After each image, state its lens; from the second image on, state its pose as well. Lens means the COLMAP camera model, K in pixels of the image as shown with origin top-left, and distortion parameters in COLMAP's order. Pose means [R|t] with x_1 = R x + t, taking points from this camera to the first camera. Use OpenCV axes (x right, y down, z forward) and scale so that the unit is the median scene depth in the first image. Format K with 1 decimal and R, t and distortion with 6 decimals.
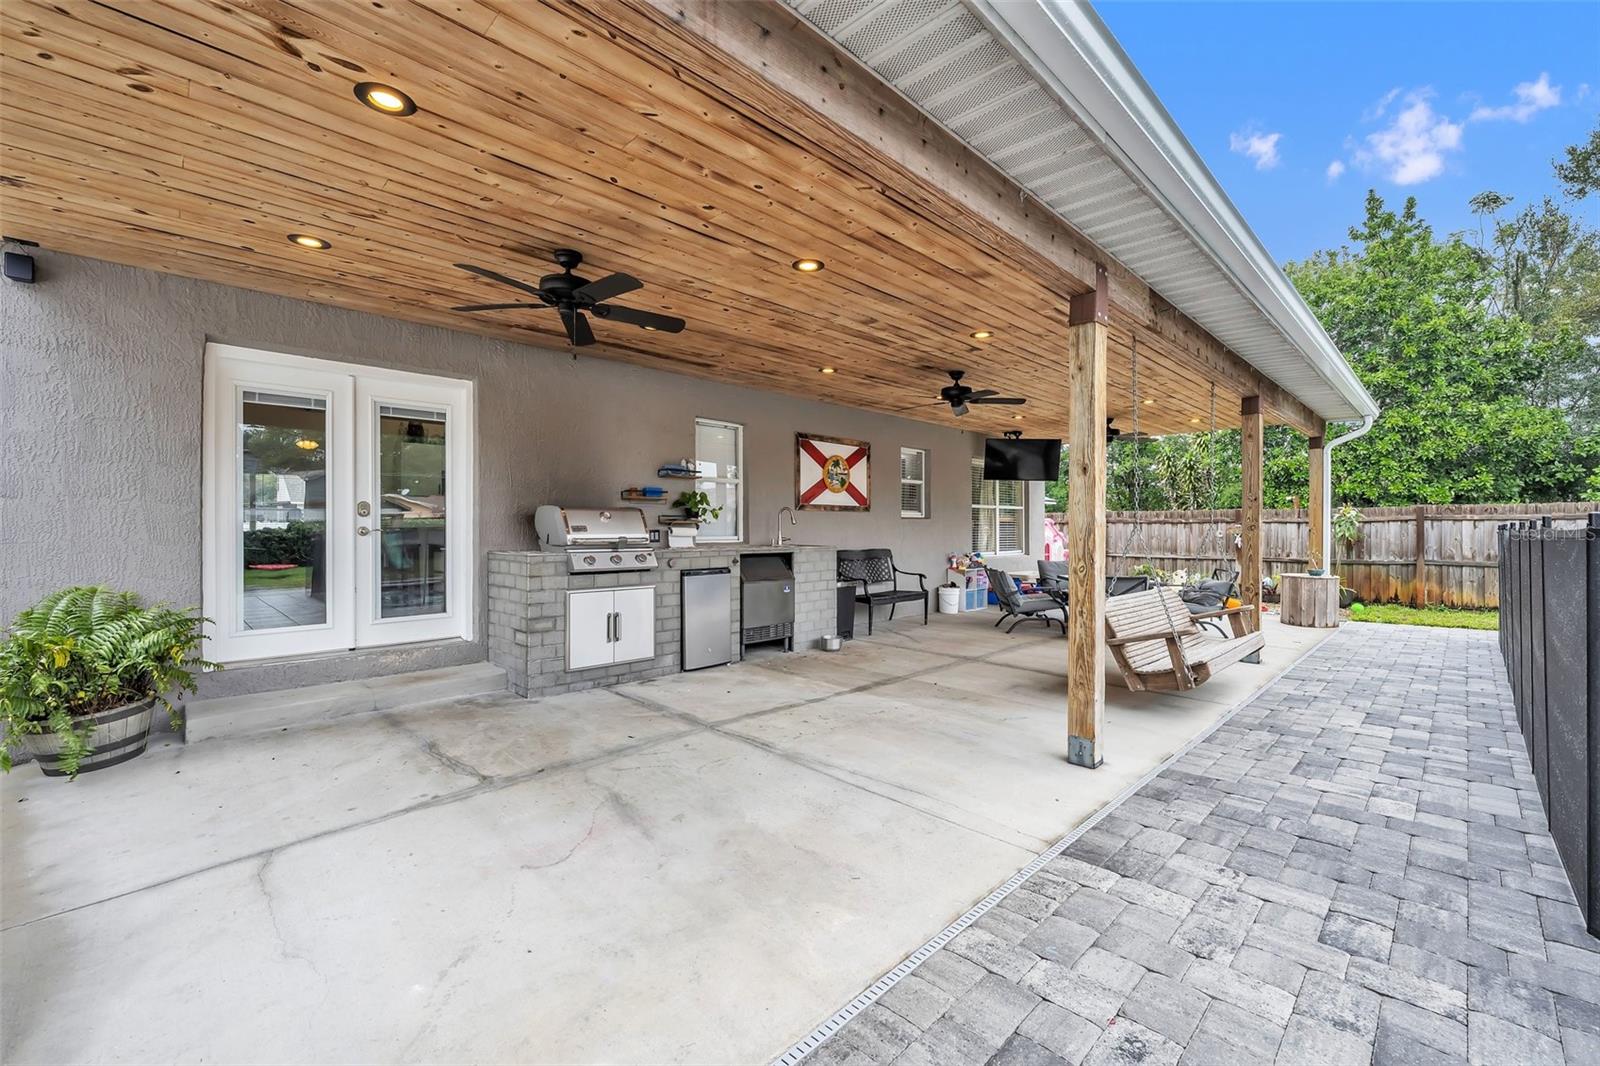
lens RADIAL K [[651.6, 0, 798.4], [0, 651.6, 528.9], [0, 0, 1]] dist [-0.002396, -0.000683]
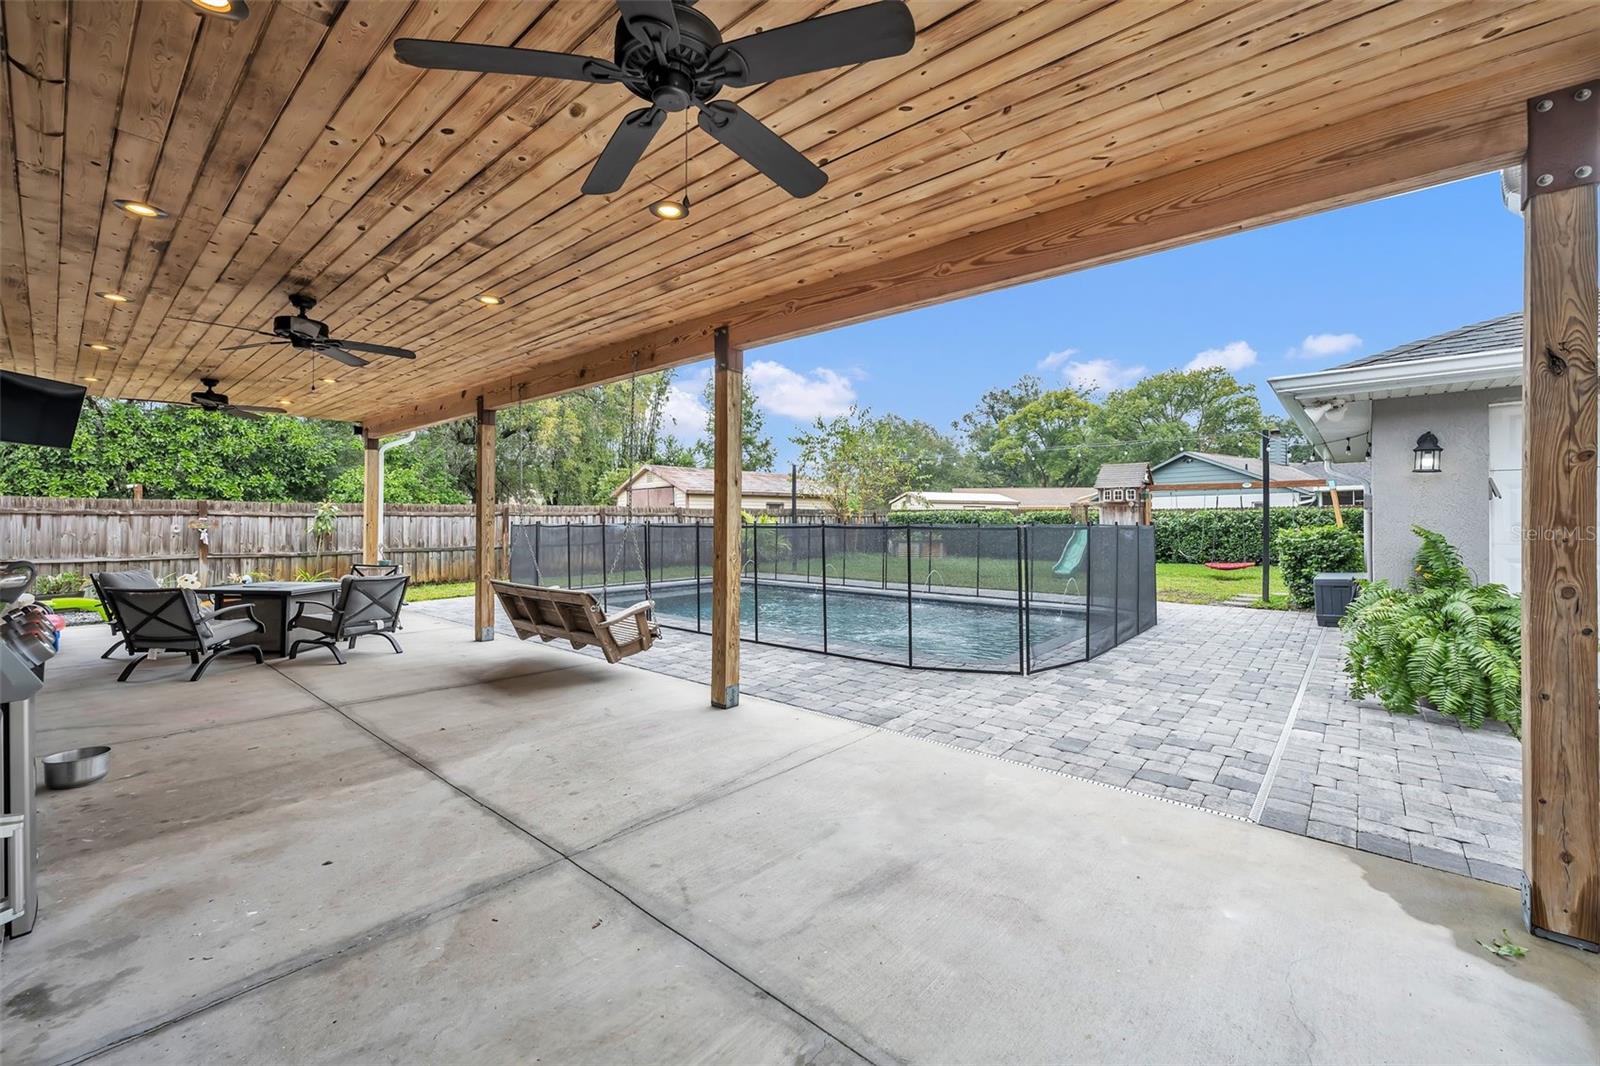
lens RADIAL K [[651.6, 0, 797.4], [0, 651.6, 518.7], [0, 0, 1]] dist [-0.002396, -0.000683]
pose [[-0.081503, 0.004326, 0.996664, -0.240449], [-0.001560, 0.999989, -0.004468, -0.002699], [-0.996672, -0.001919, -0.081495, 0.264916]]
